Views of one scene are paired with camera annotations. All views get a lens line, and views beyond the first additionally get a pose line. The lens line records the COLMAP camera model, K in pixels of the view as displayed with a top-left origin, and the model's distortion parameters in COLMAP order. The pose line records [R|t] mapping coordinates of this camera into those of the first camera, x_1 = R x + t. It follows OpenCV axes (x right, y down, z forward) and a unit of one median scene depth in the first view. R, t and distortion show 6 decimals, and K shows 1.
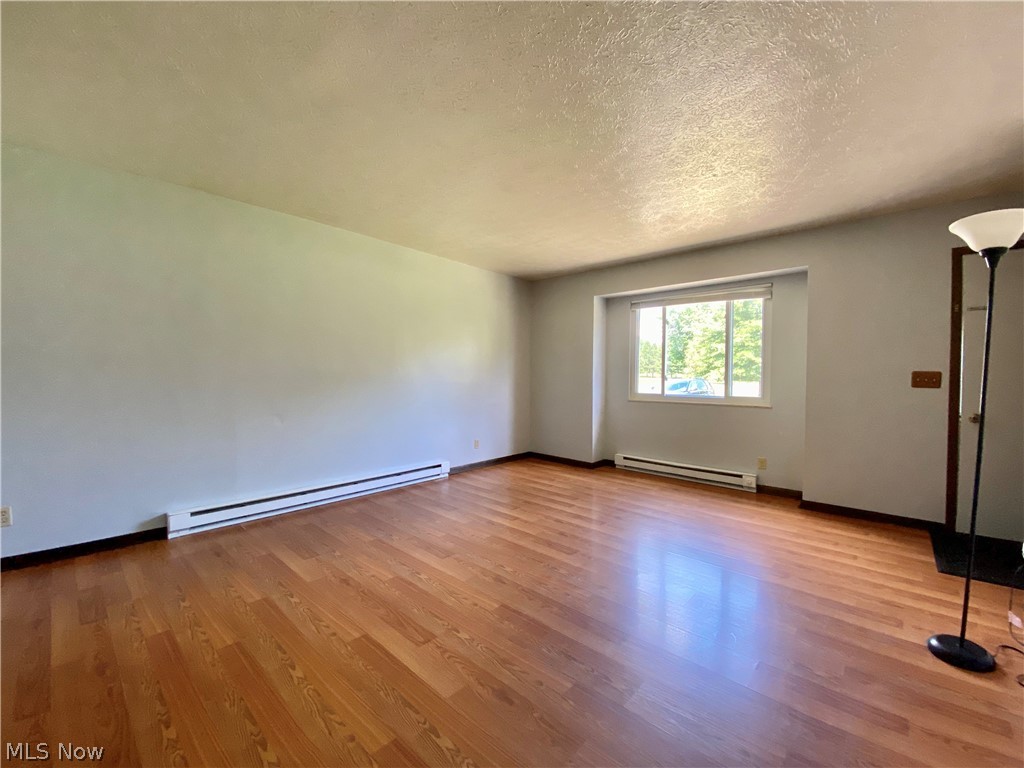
lens RADIAL K [[435.5, 0, 512.0], [0, 435.5, 384.0], [0, 0, 1]] dist [0.022574, -0.019750]
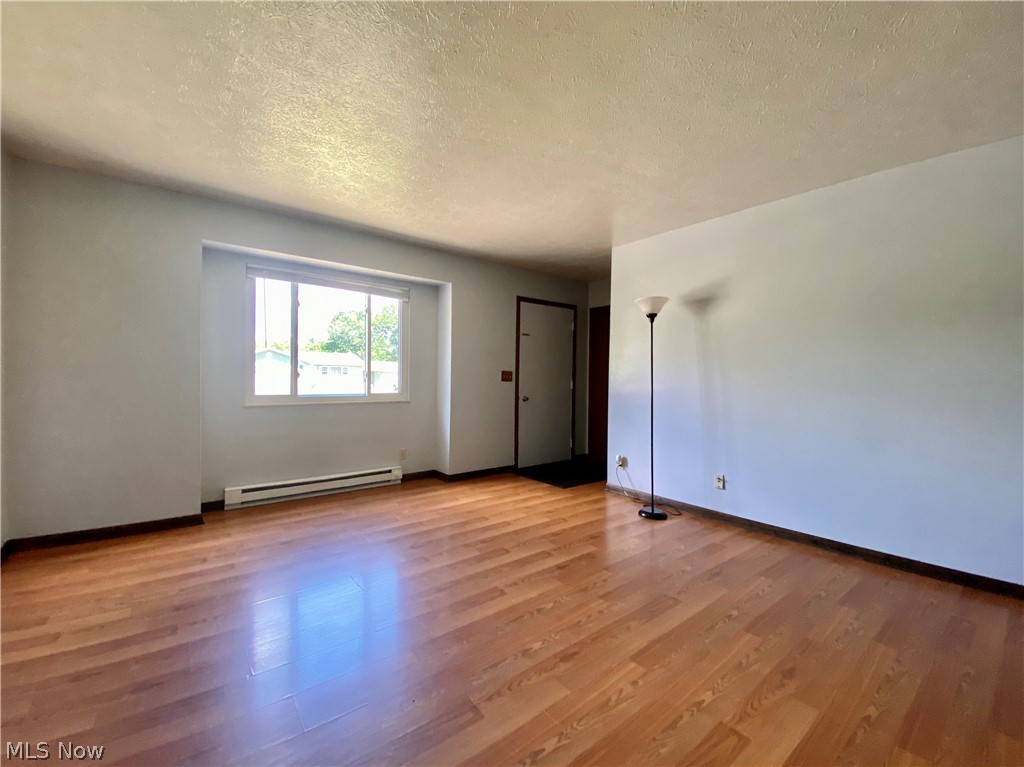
lens RADIAL K [[435.5, 0, 512.0], [0, 435.5, 383.5], [0, 0, 1]] dist [0.022574, -0.019750]
pose [[0.124410, -0.021746, 0.991993, -0.511204], [0.009583, 0.999740, 0.020714, -0.013594], [-0.992185, 0.006930, 0.124586, 0.676800]]
